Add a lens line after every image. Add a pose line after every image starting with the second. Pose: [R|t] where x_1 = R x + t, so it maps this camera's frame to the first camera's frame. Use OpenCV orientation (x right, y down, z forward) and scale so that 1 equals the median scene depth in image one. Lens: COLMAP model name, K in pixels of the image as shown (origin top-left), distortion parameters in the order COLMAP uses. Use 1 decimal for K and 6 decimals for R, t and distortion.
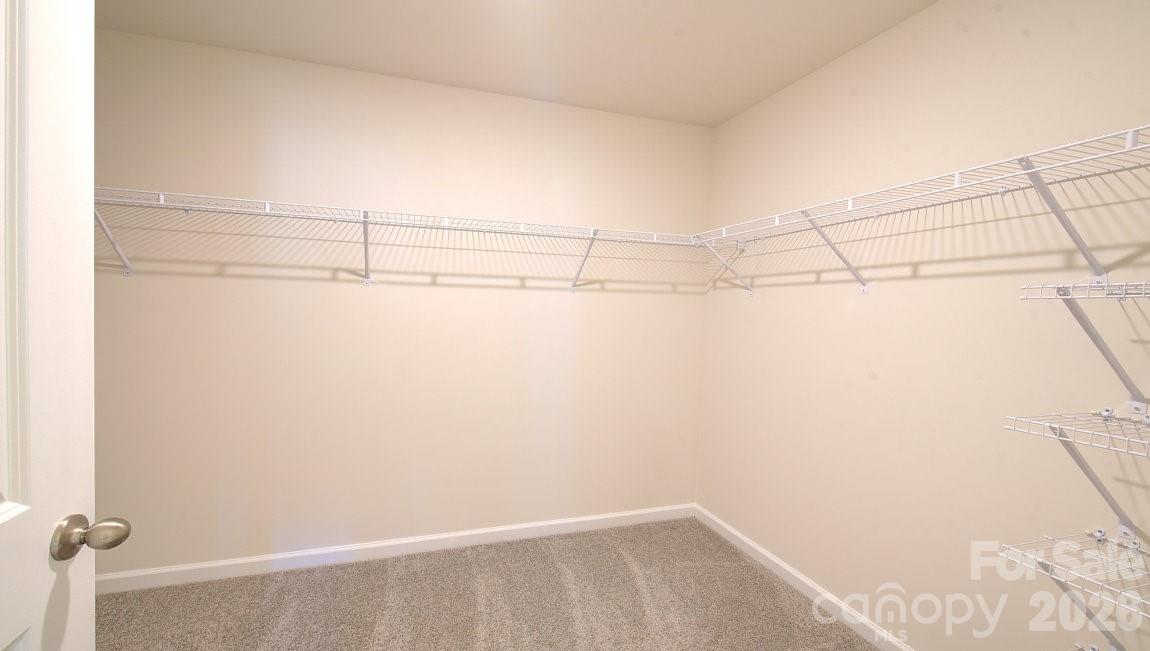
lens RADIAL K [[495.3, 0, 569.5], [0, 495.3, 321.7], [0, 0, 1]] dist [-0.006920, 0.001383]
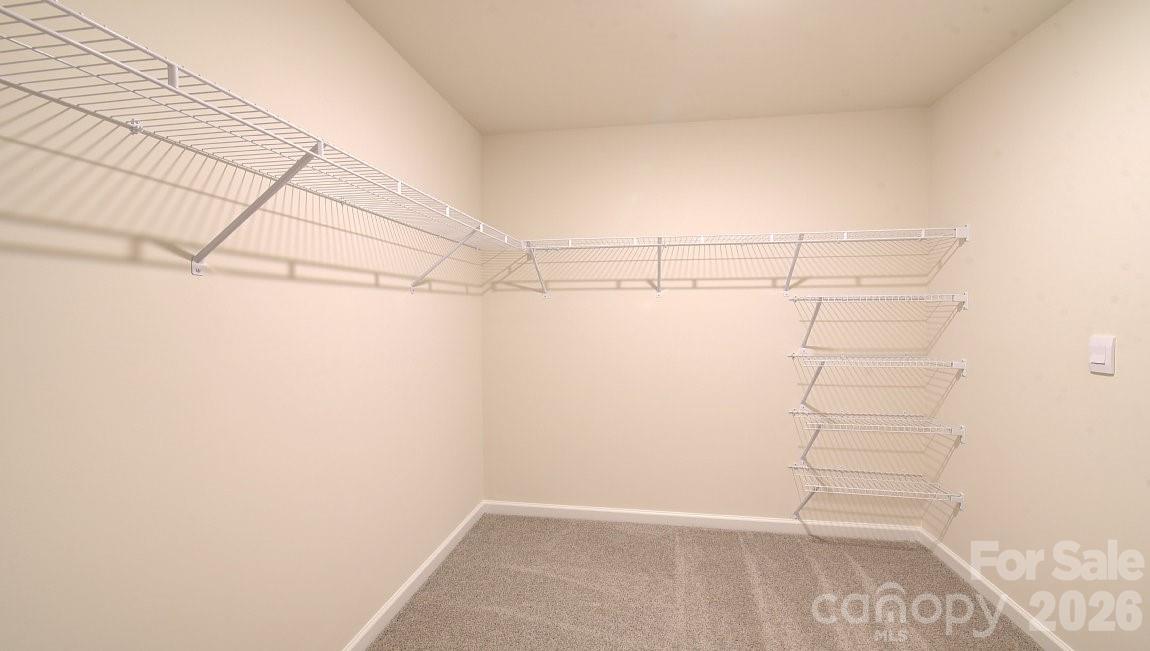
lens RADIAL K [[495.3, 0, 570.7], [0, 495.3, 323.2], [0, 0, 1]] dist [-0.006920, 0.001383]
pose [[0.467165, -0.043514, 0.883099, -0.673568], [0.036153, 0.998893, 0.030094, -0.027448], [-0.883431, 0.017868, 0.468221, 0.438101]]
